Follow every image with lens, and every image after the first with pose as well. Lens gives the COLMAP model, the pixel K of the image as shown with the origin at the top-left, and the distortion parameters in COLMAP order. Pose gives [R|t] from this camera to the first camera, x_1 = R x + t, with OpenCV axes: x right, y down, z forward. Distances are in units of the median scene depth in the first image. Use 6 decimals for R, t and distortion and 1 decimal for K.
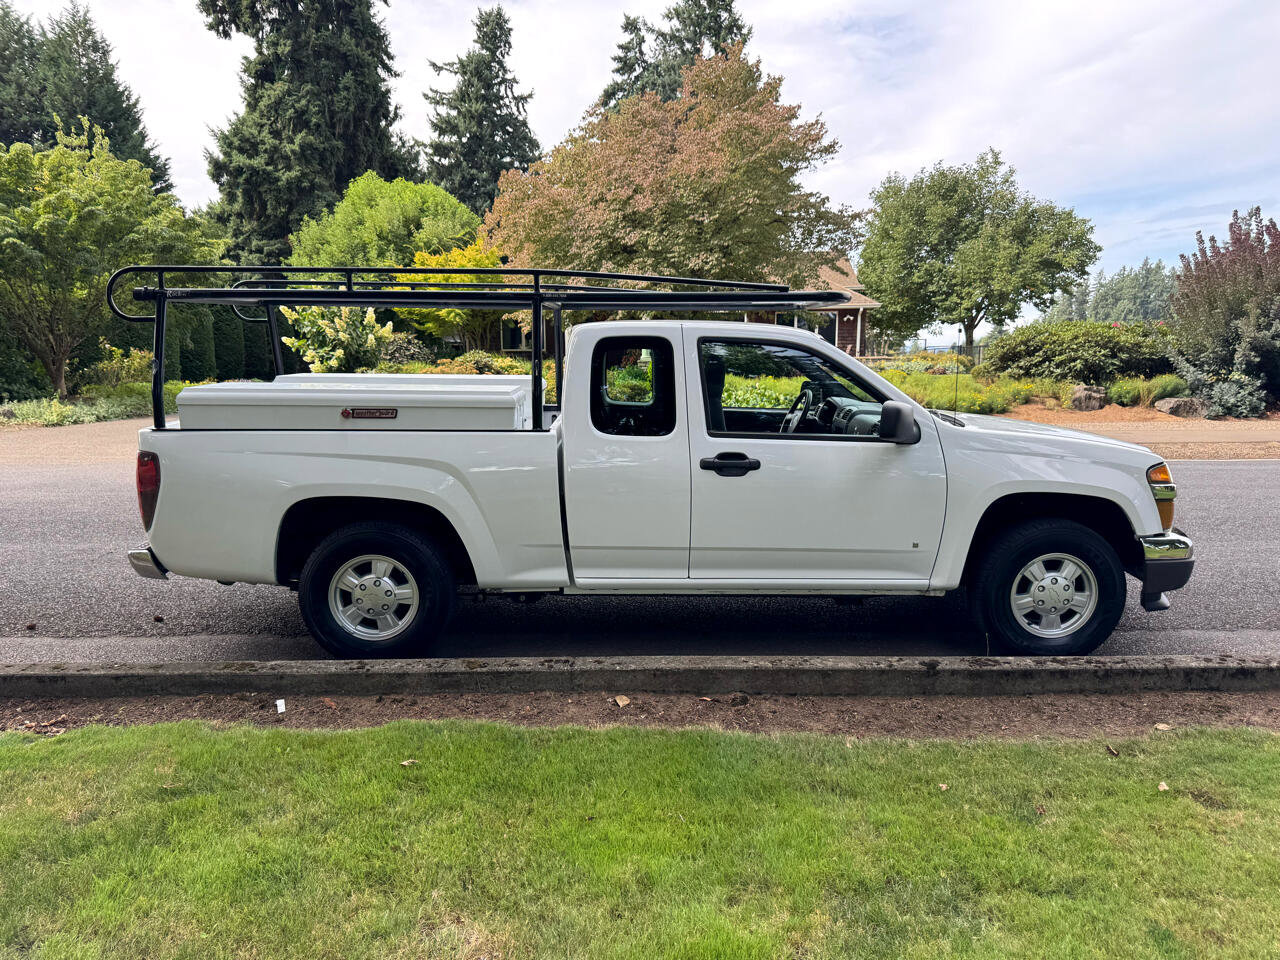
lens RADIAL K [[919.2, 0, 640.0], [0, 919.2, 480.0], [0, 0, 1]] dist [0.041228, -0.054780]
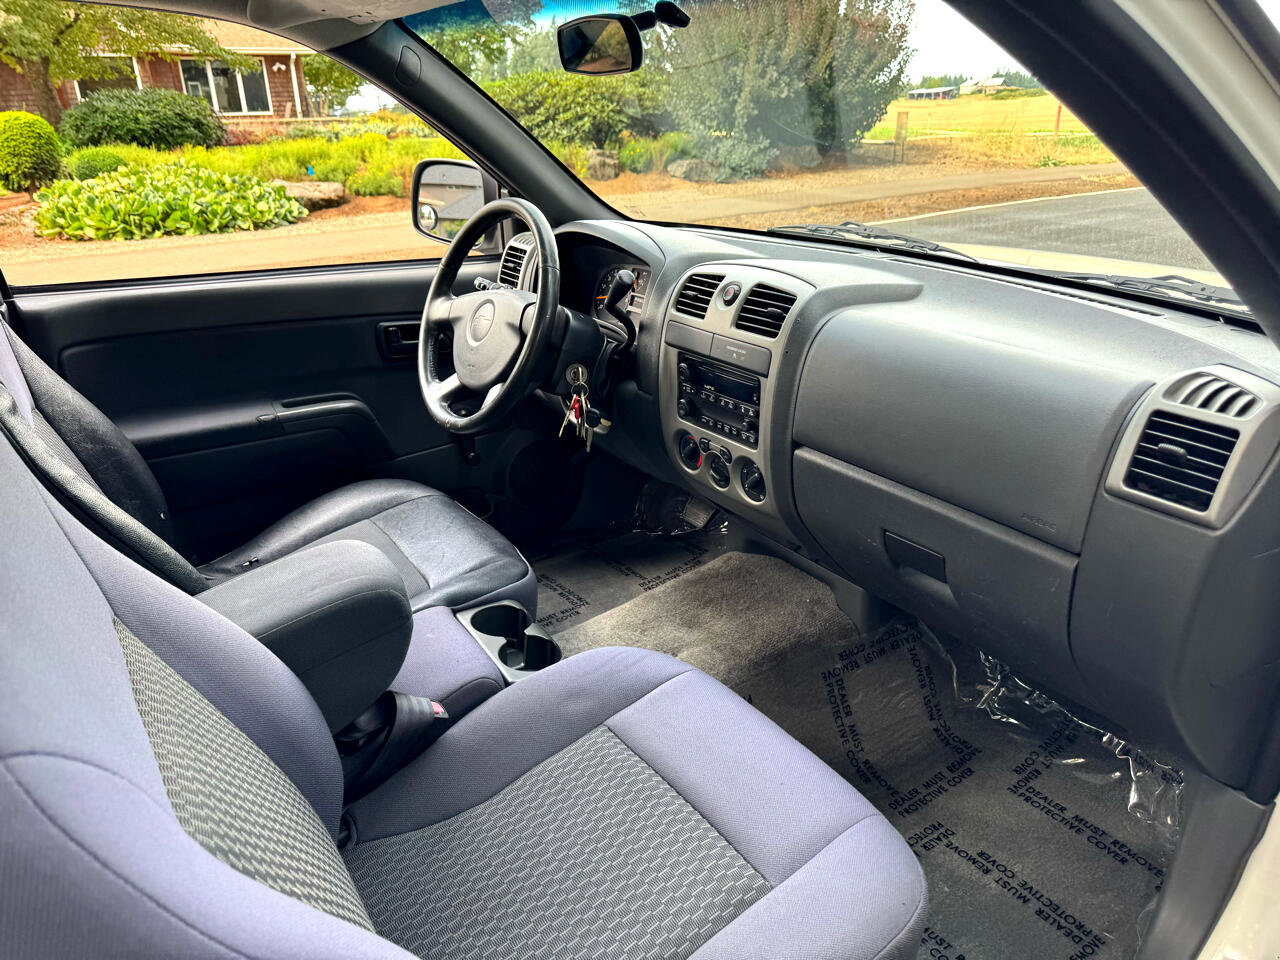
lens RADIAL K [[905.5, 0, 640.0], [0, 905.5, 480.0], [0, 0, 1]] dist [0.075844, -0.090637]
pose [[0.836042, -0.218979, 0.503072, 0.016933], [0.092771, 0.960119, 0.263750, -0.024827], [-0.540765, -0.173836, 0.823015, 0.208611]]
